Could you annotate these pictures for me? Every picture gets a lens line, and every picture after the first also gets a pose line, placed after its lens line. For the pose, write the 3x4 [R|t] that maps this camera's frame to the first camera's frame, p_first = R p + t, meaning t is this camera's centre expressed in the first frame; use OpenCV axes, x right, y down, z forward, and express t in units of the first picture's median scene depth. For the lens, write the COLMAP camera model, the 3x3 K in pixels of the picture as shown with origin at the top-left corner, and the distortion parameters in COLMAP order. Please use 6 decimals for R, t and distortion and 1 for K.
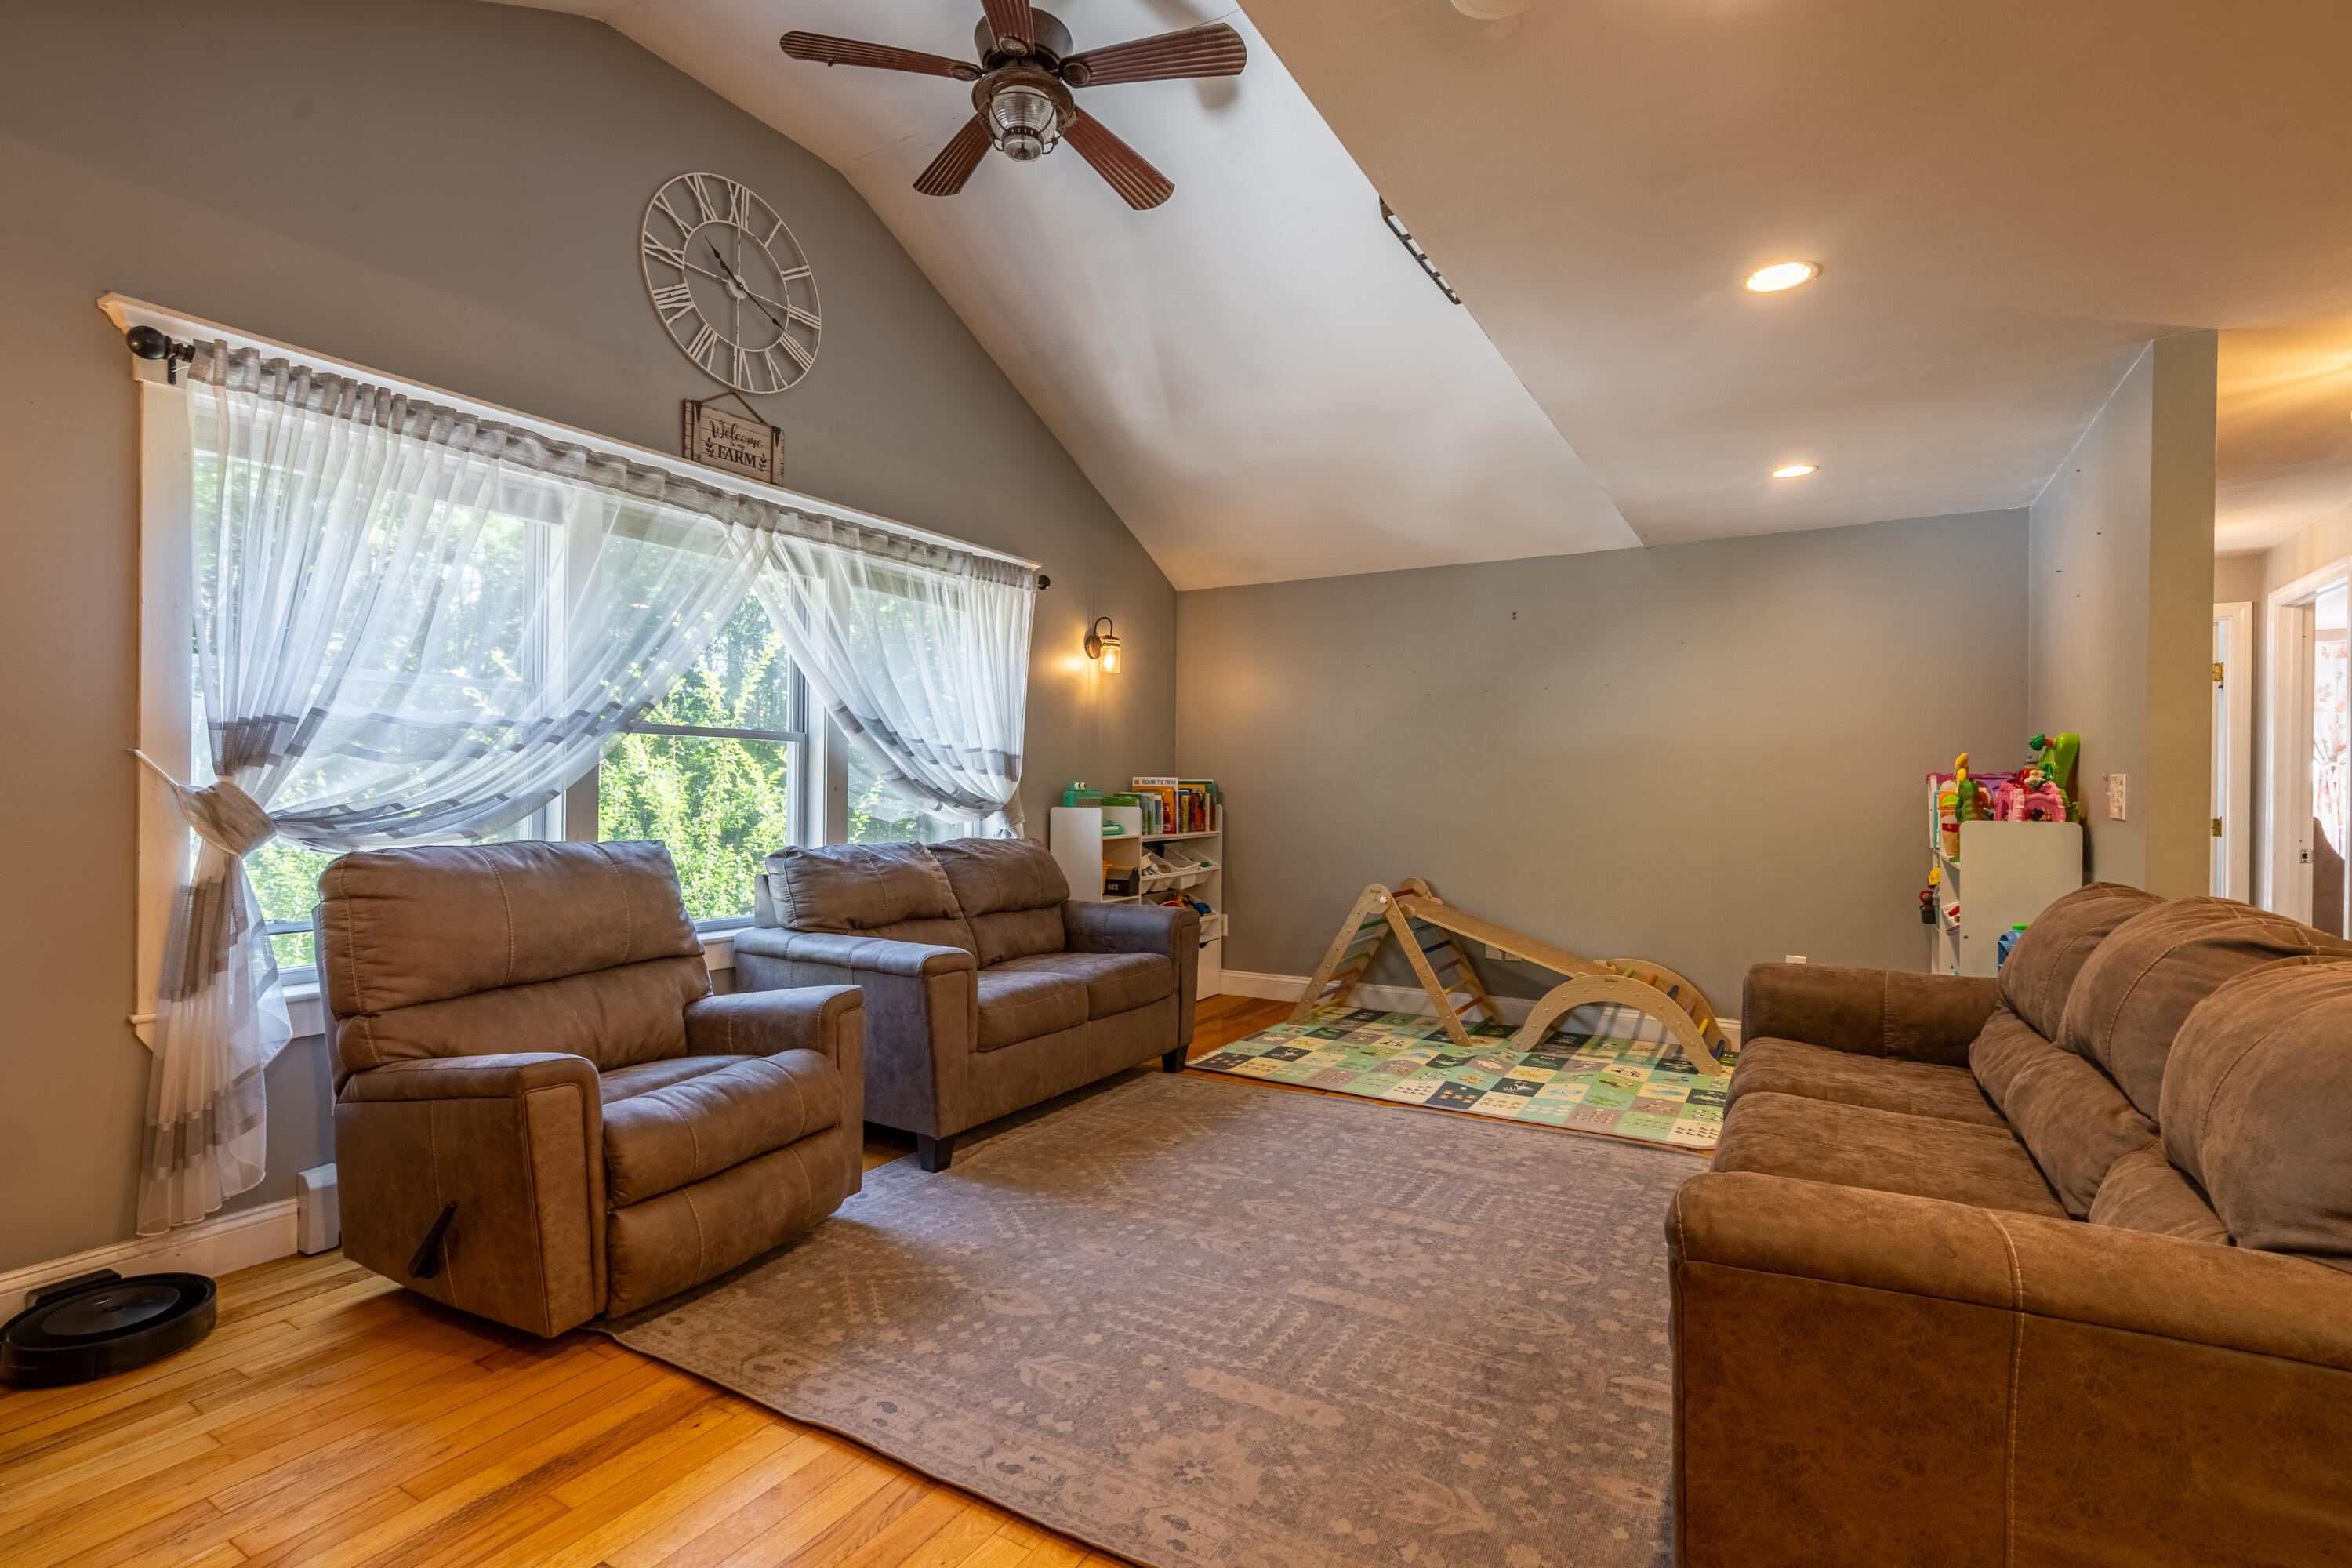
lens RADIAL K [[1100.9, 0, 1168.1], [0, 1100.9, 787.3], [0, 0, 1]] dist [-0.012002, 0.000183]
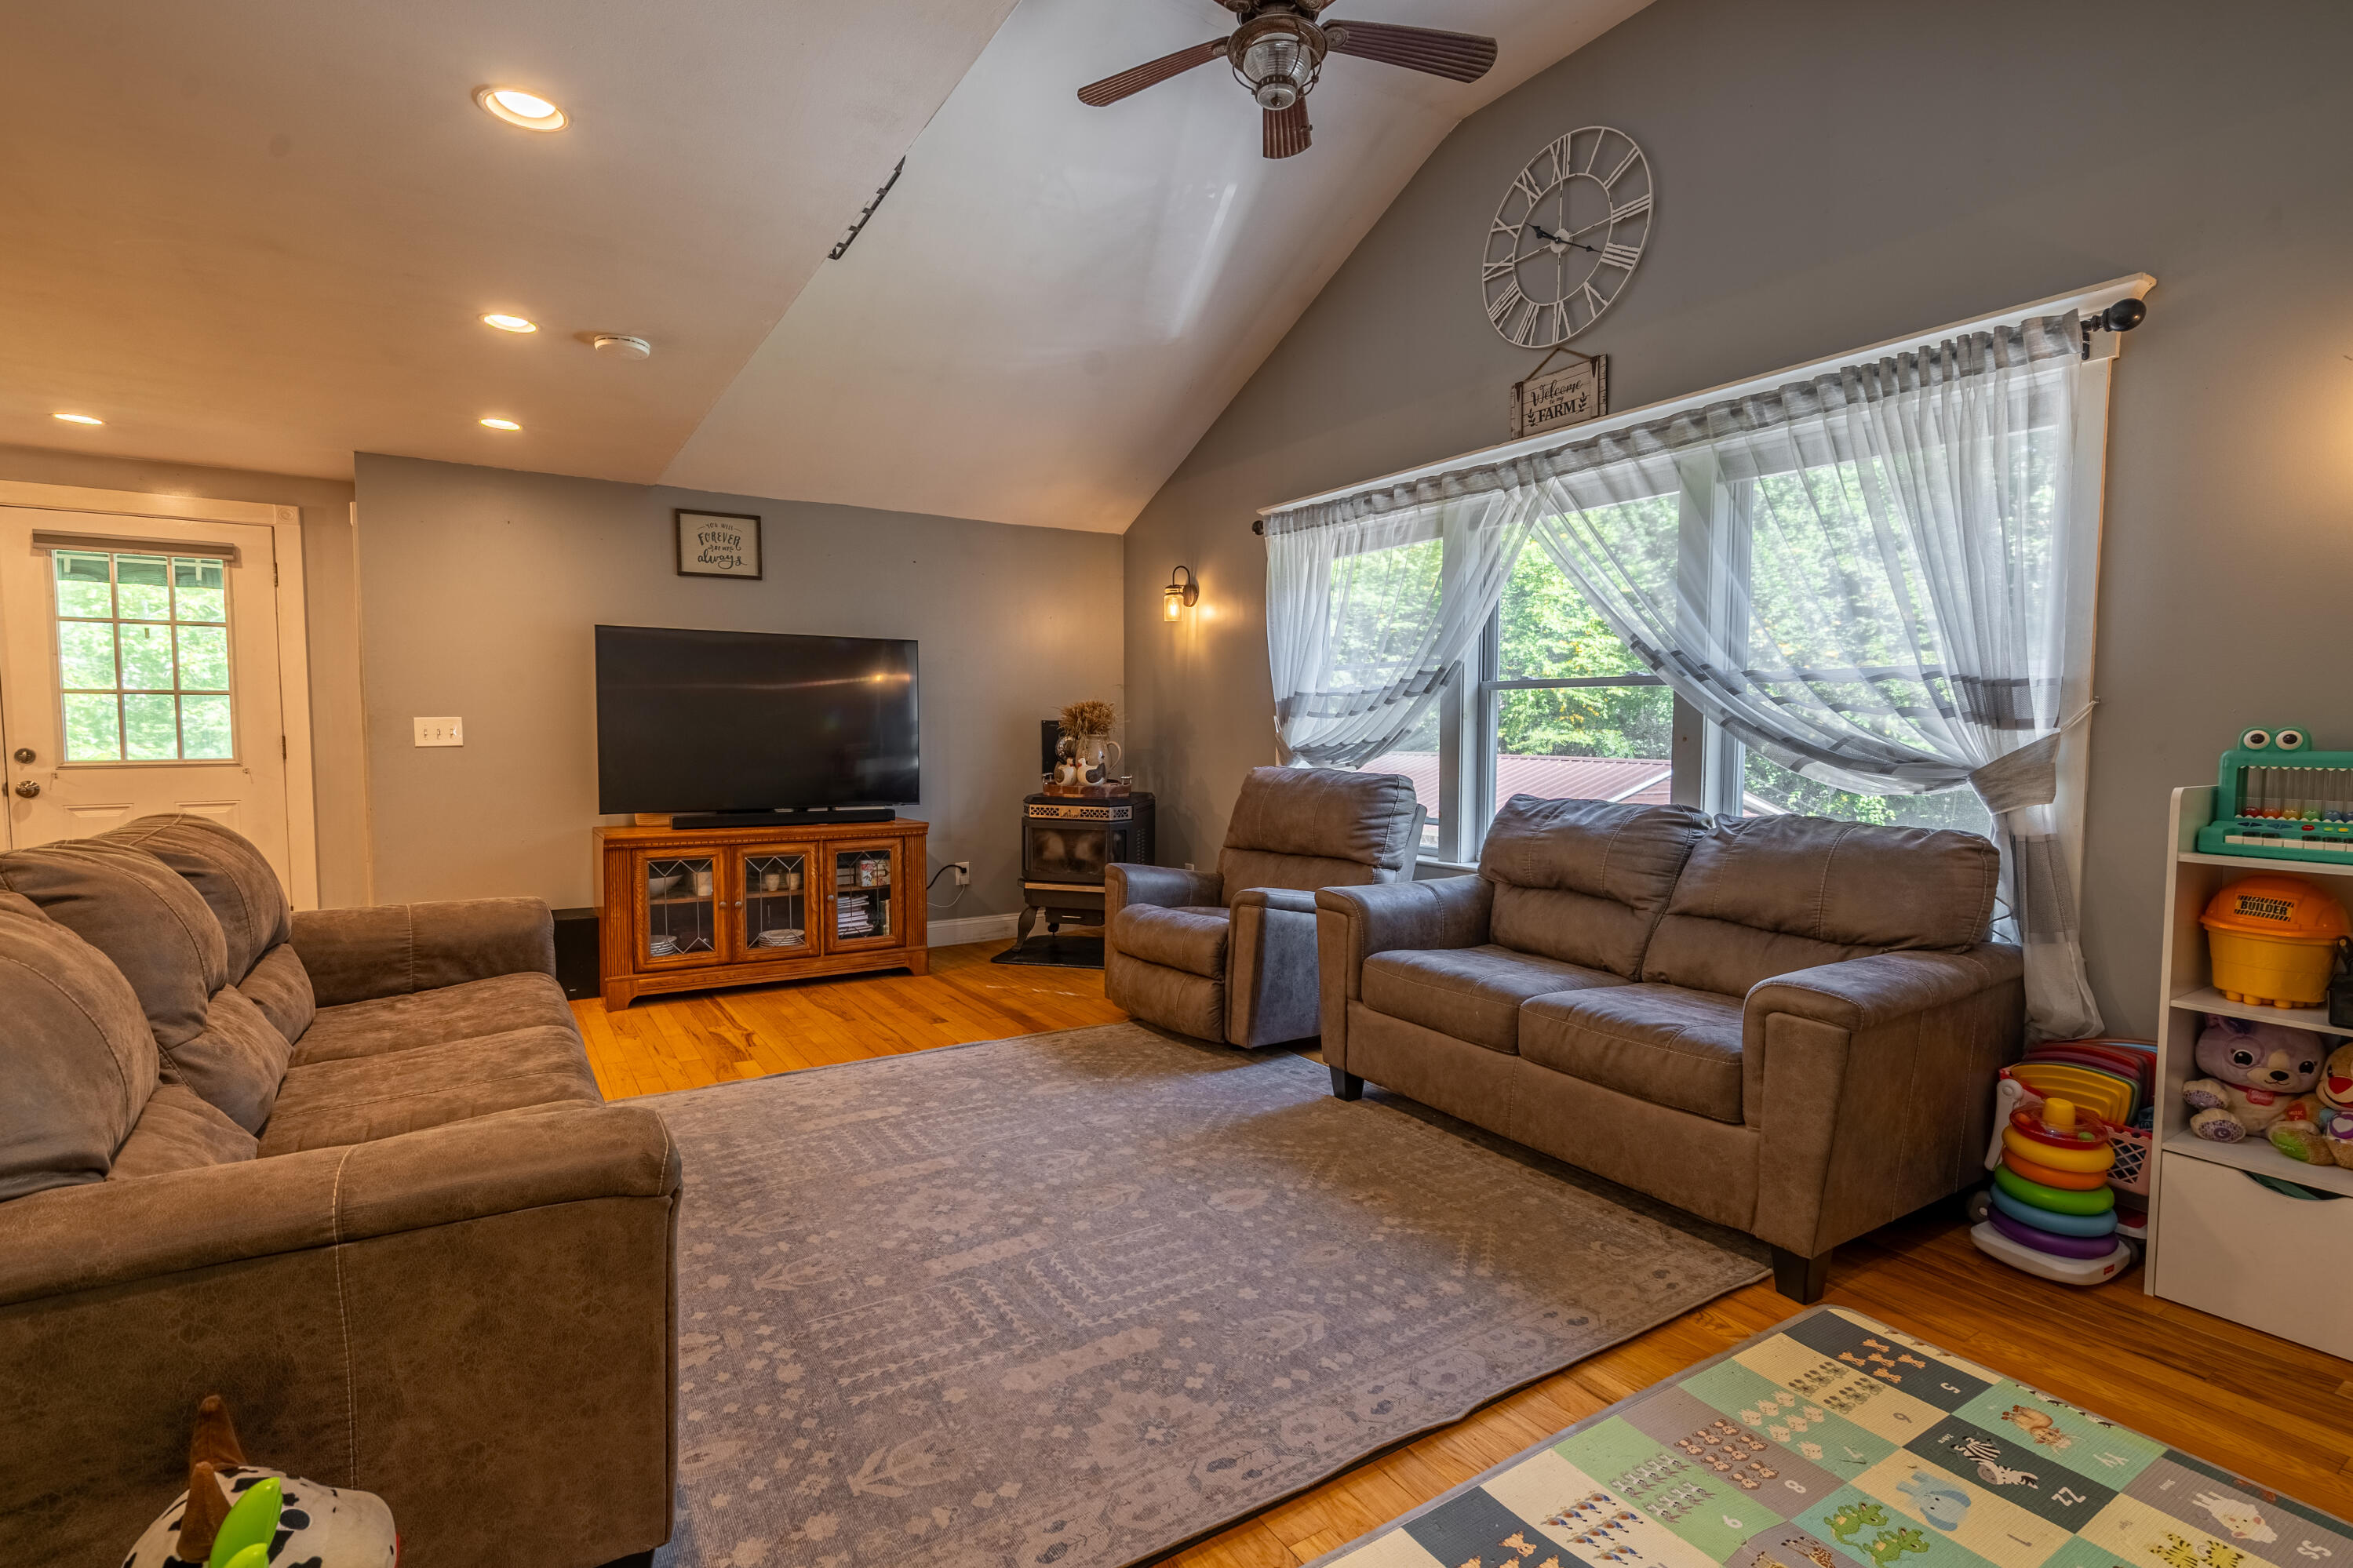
lens RADIAL K [[1101.2, 0, 1168.6], [0, 1101.2, 787.3], [0, 0, 1]] dist [-0.012002, 0.000183]
pose [[-0.449896, 0.035460, -0.892377, 0.698501], [-0.013731, 0.998819, 0.046612, 0.004973], [0.892976, 0.033224, -0.448877, 1.159583]]
